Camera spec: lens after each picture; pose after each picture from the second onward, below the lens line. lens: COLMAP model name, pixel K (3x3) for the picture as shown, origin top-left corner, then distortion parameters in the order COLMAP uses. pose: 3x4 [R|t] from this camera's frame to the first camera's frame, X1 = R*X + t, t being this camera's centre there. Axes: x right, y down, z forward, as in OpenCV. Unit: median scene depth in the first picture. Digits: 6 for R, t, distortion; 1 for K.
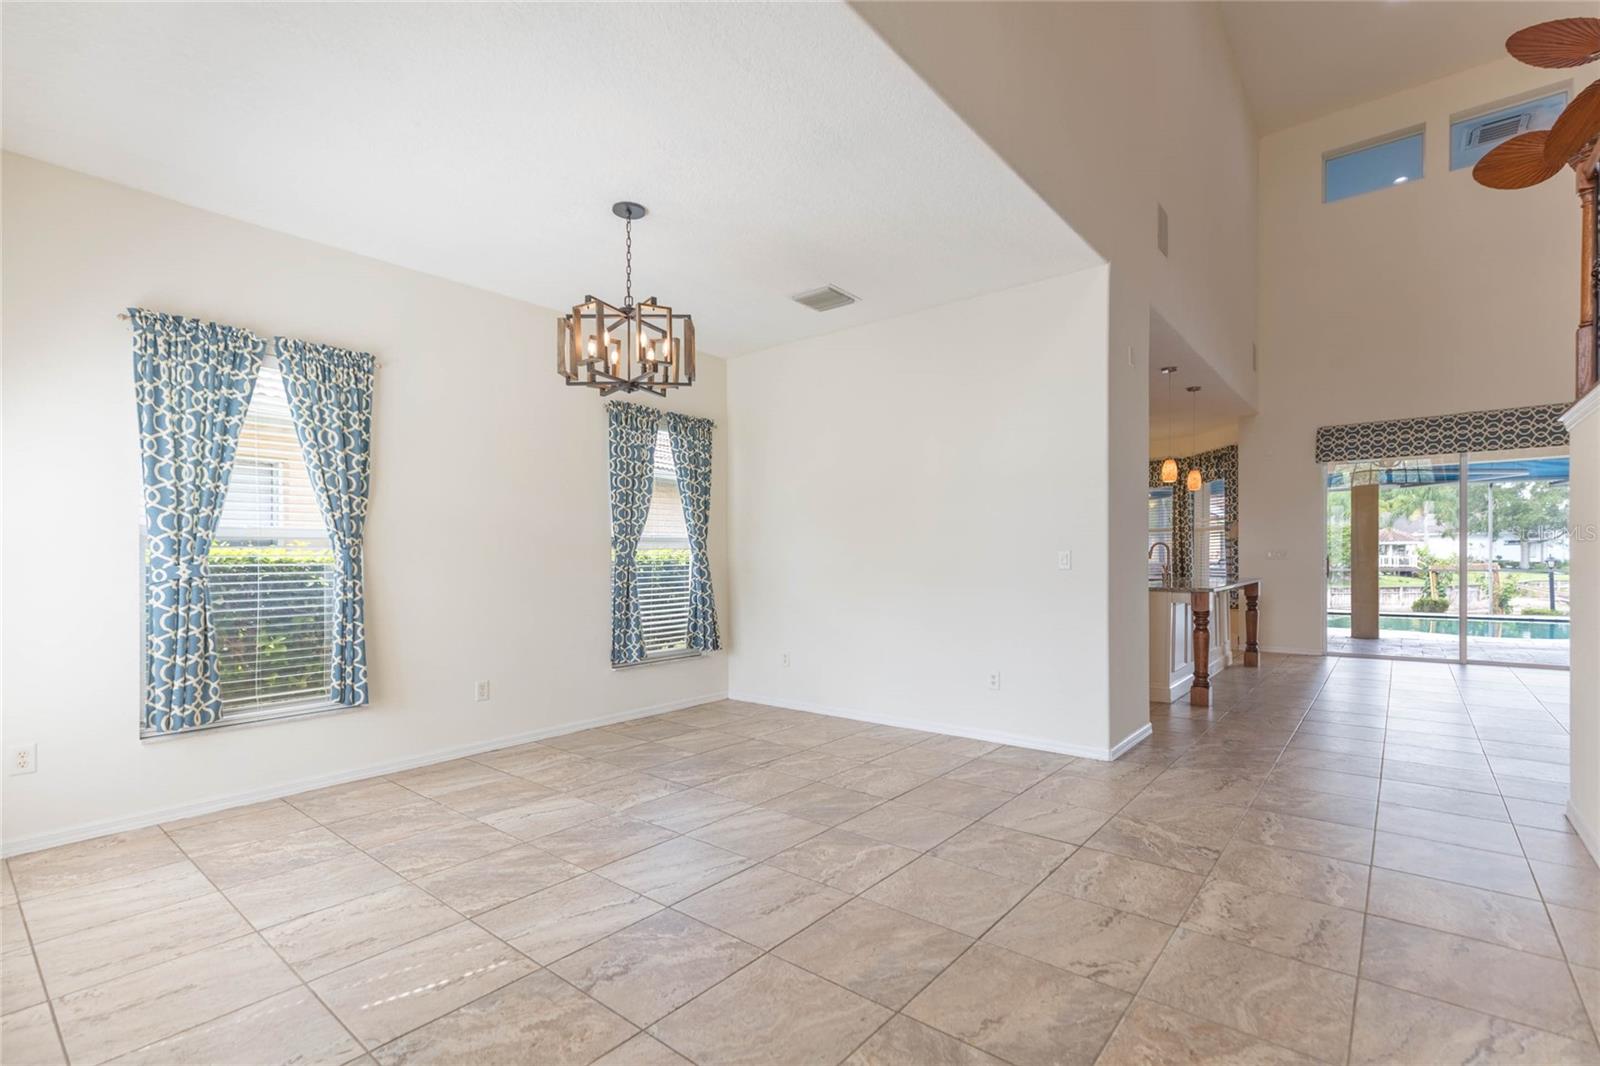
lens RADIAL K [[722.9, 0, 812.7], [0, 722.9, 561.9], [0, 0, 1]] dist [0.004128, 0.000035]
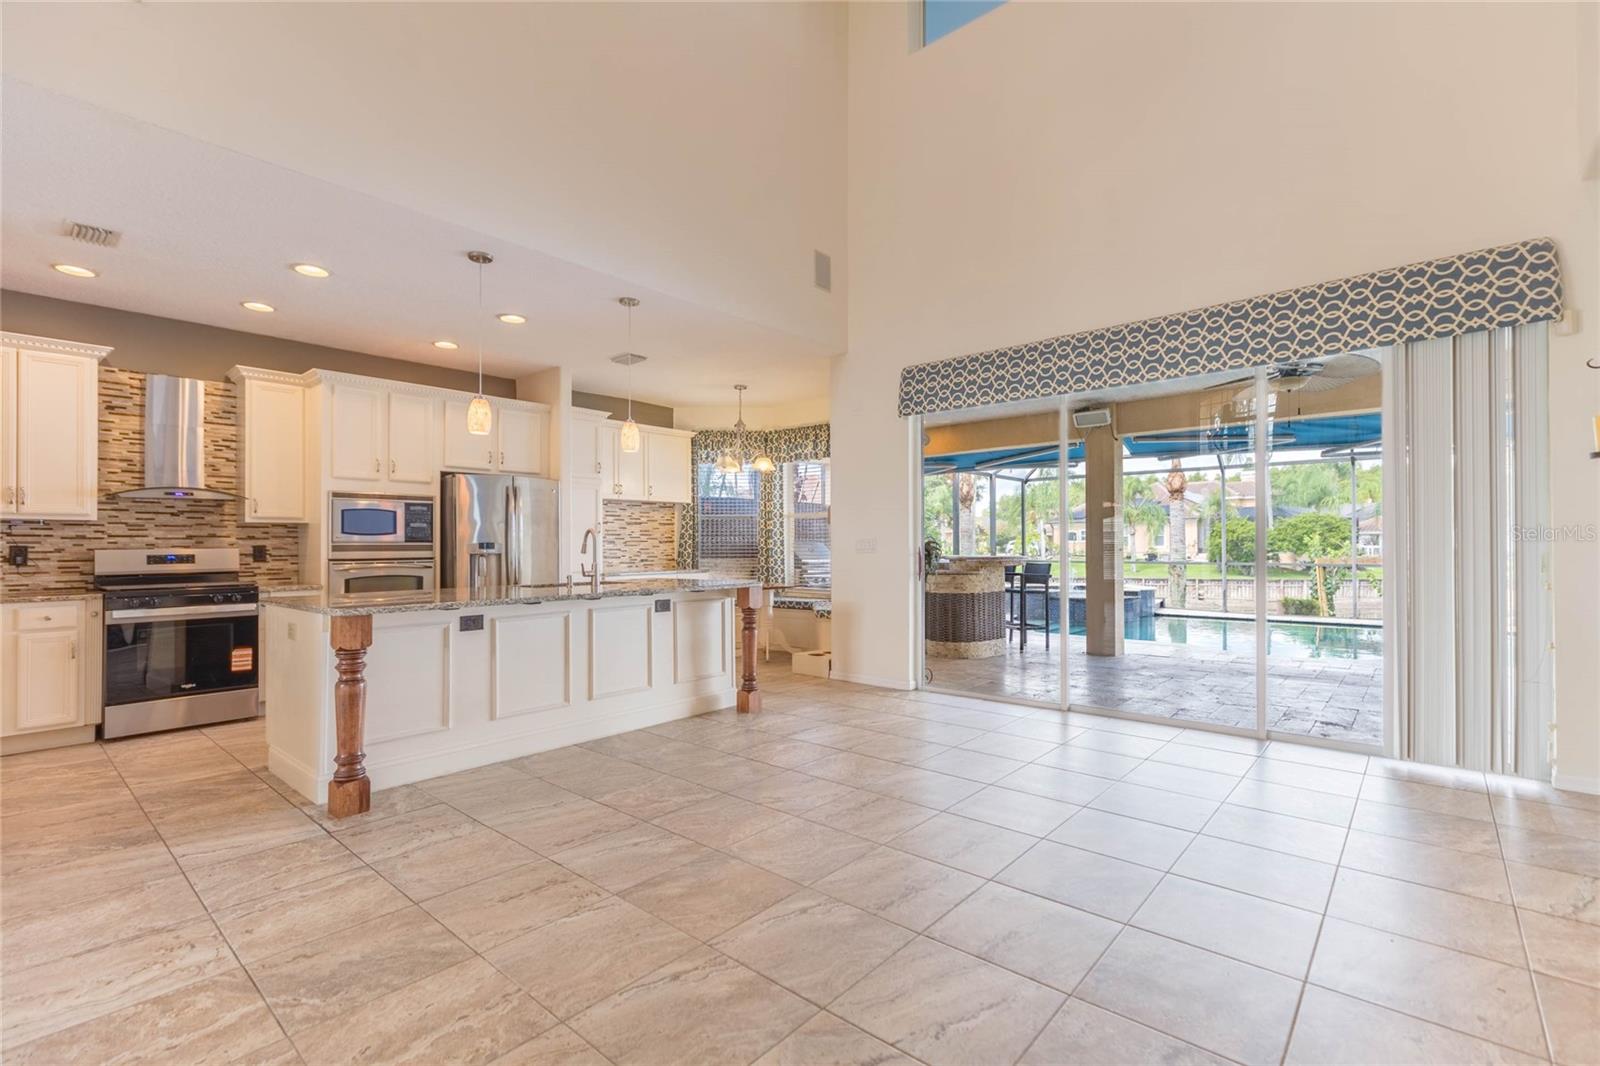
lens RADIAL K [[722.9, 0, 809.3], [0, 722.9, 538.4], [0, 0, 1]] dist [0.004128, 0.000035]
pose [[0.999508, 0.003073, -0.031204, 0.496358], [-0.003552, 0.999877, -0.015286, -0.006030], [0.031153, 0.015390, 0.999396, 0.231389]]
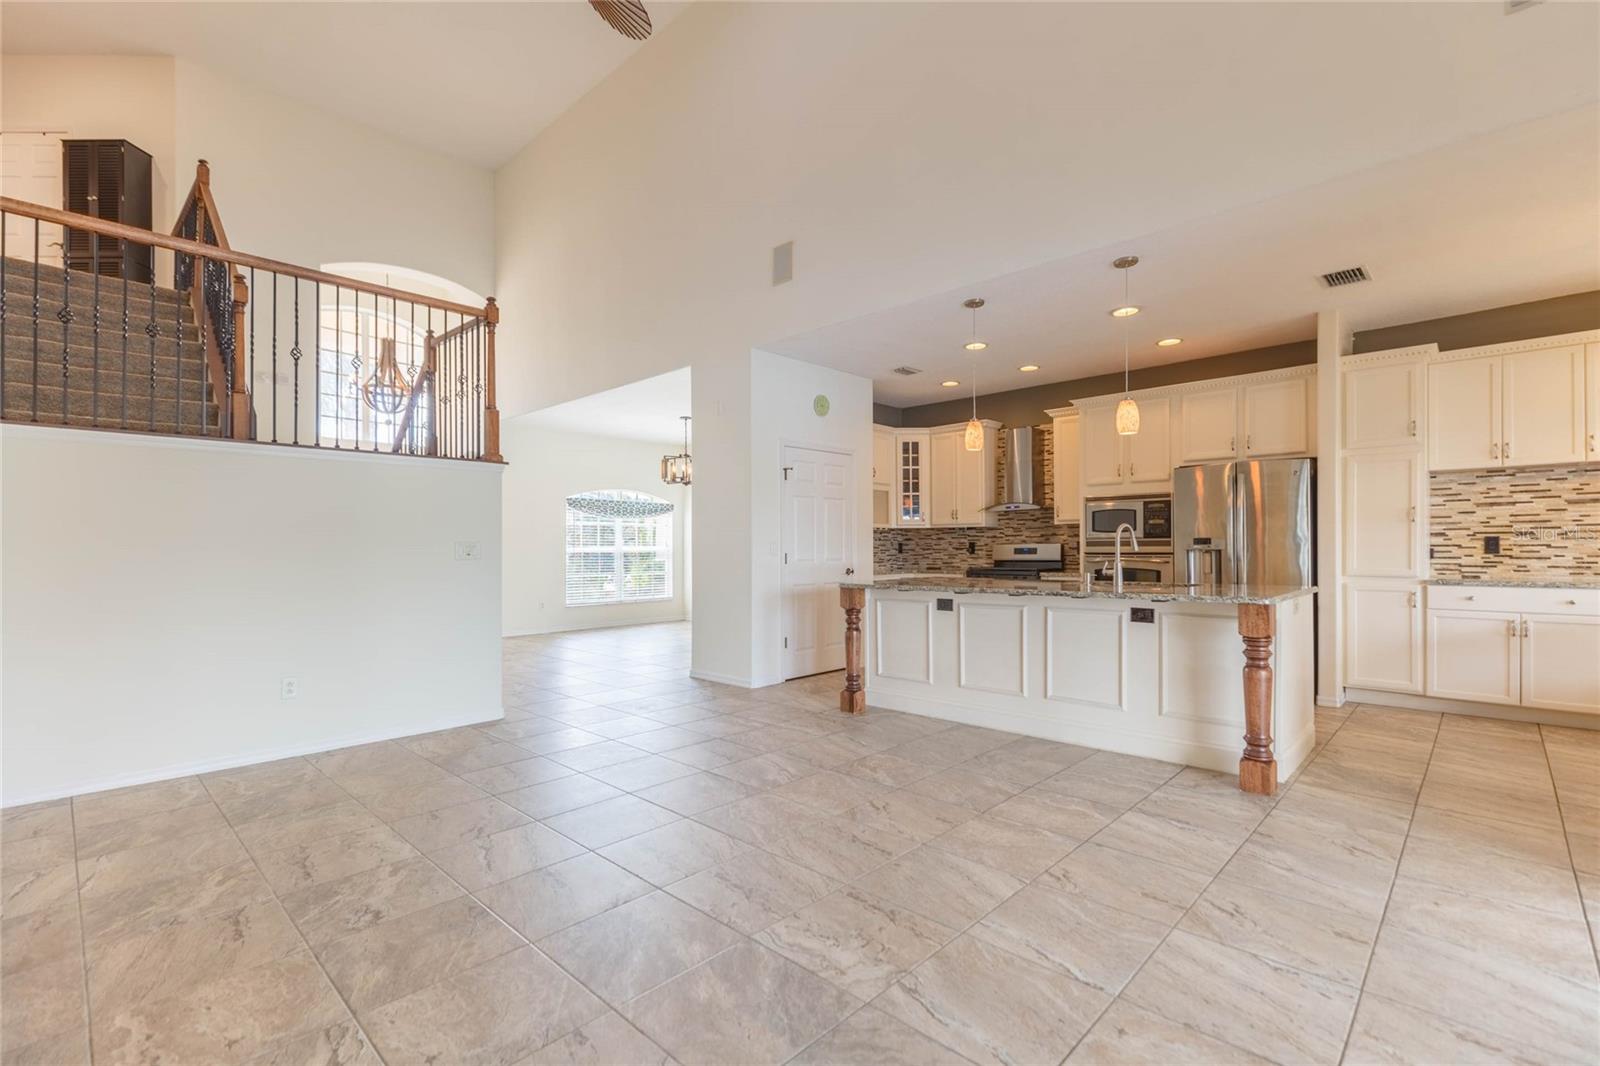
lens RADIAL K [[722.9, 0, 809.3], [0, 722.9, 541.5], [0, 0, 1]] dist [0.004128, 0.000035]
pose [[-0.083594, 0.004028, -0.996492, 0.785703], [0.002556, 0.999989, 0.003828, -0.010744], [0.996497, -0.002227, -0.083603, 0.550249]]
